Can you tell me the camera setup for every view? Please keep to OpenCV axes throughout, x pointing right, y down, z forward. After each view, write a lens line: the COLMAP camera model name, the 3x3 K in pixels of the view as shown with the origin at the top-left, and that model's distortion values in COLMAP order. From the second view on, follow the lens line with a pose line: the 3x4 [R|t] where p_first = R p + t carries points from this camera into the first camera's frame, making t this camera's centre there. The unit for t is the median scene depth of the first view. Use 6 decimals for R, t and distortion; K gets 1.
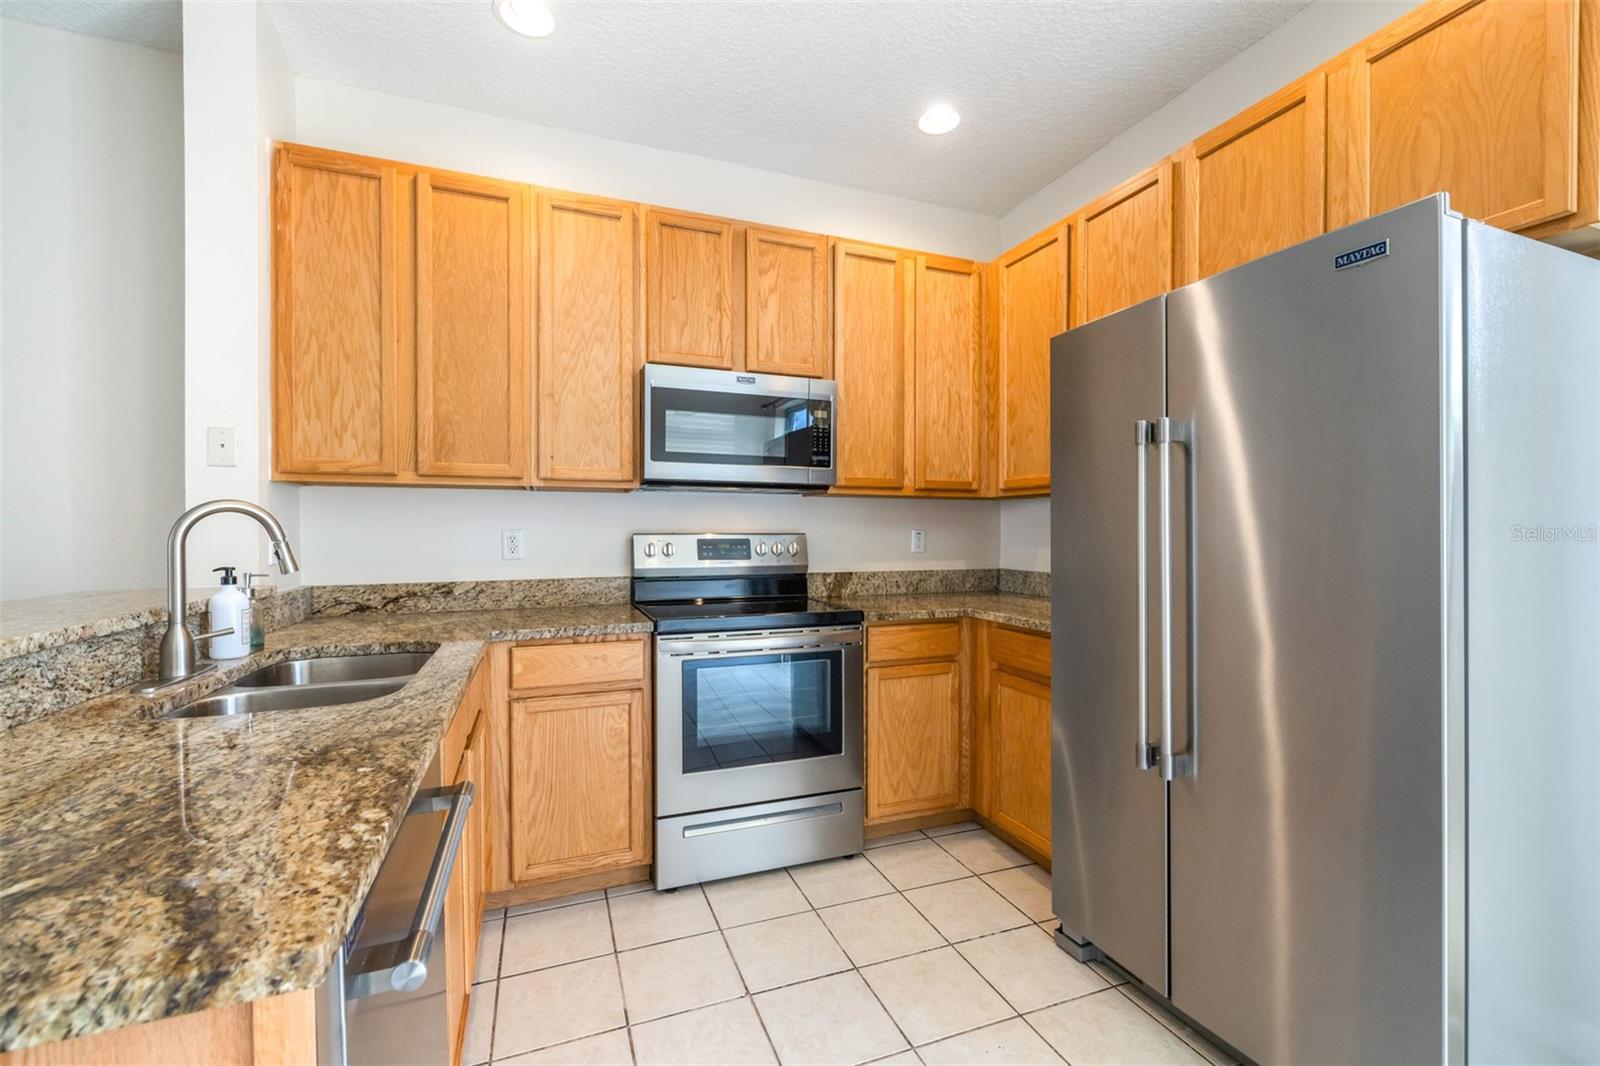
lens RADIAL K [[678.3, 0, 803.1], [0, 678.3, 537.4], [0, 0, 1]] dist [0.003358, -0.002148]
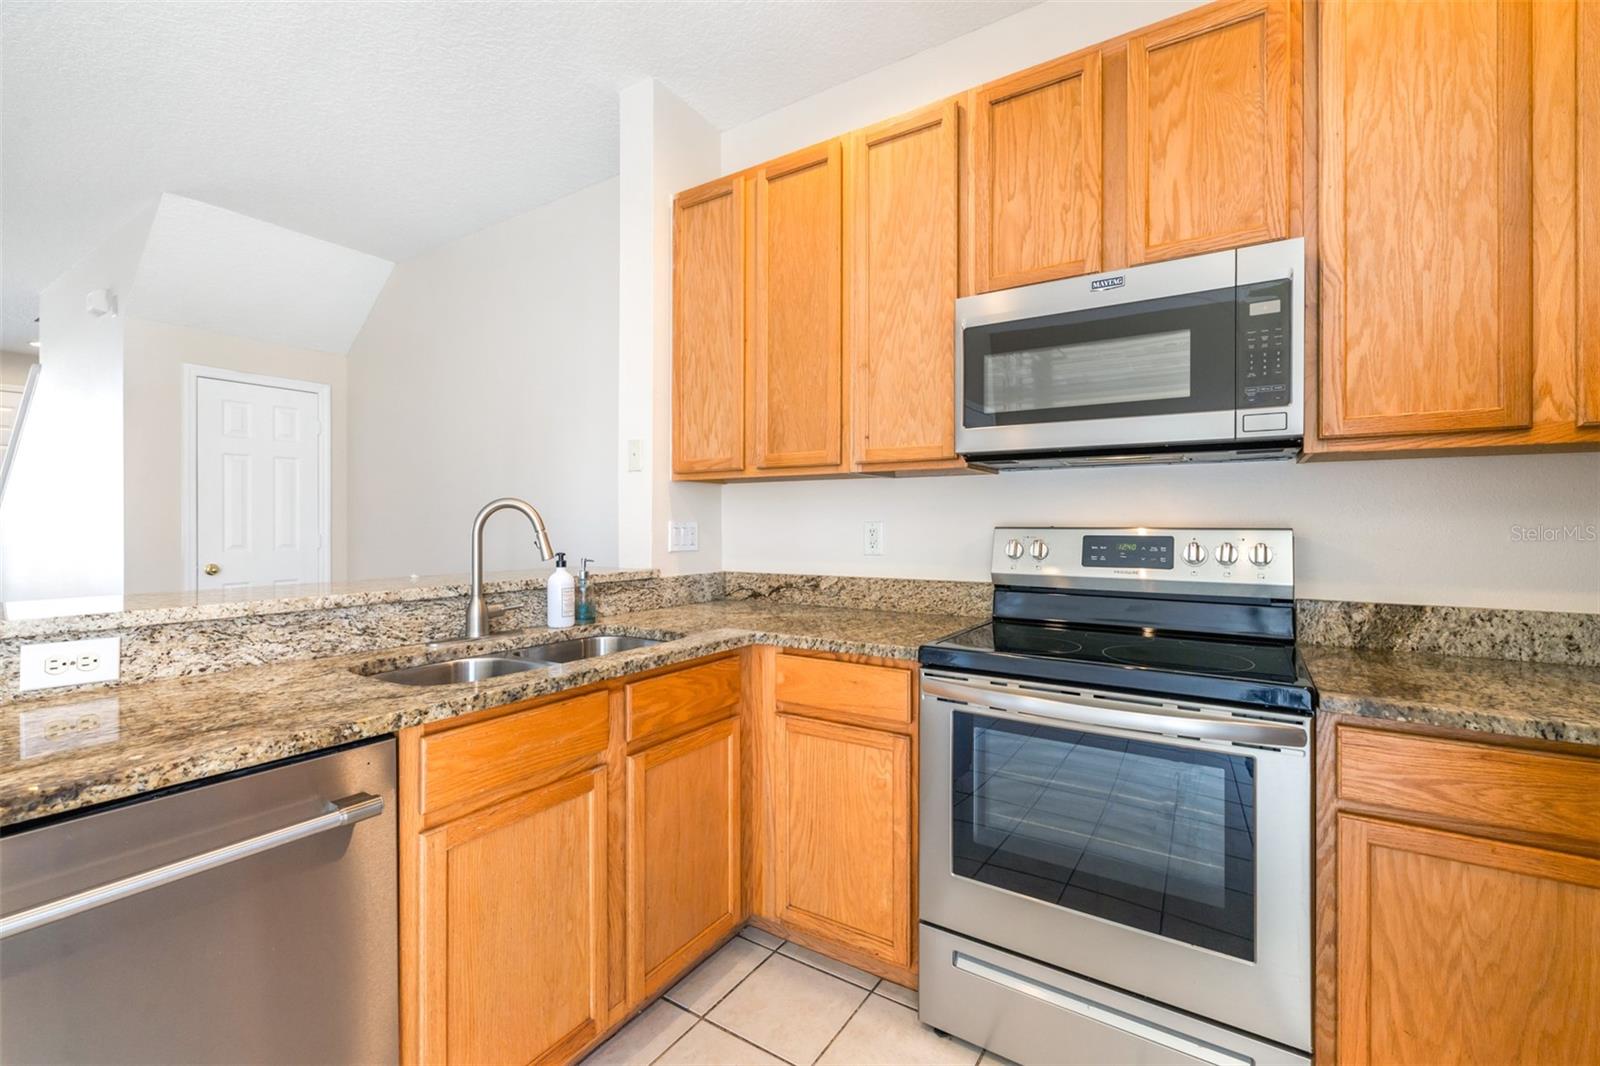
lens RADIAL K [[678.3, 0, 800.5], [0, 678.3, 522.1], [0, 0, 1]] dist [0.003358, -0.002148]
pose [[0.590145, -0.000555, -0.807297, 0.267131], [-0.008620, 0.999938, -0.006989, -0.004567], [0.807252, 0.011083, 0.590104, 0.420518]]
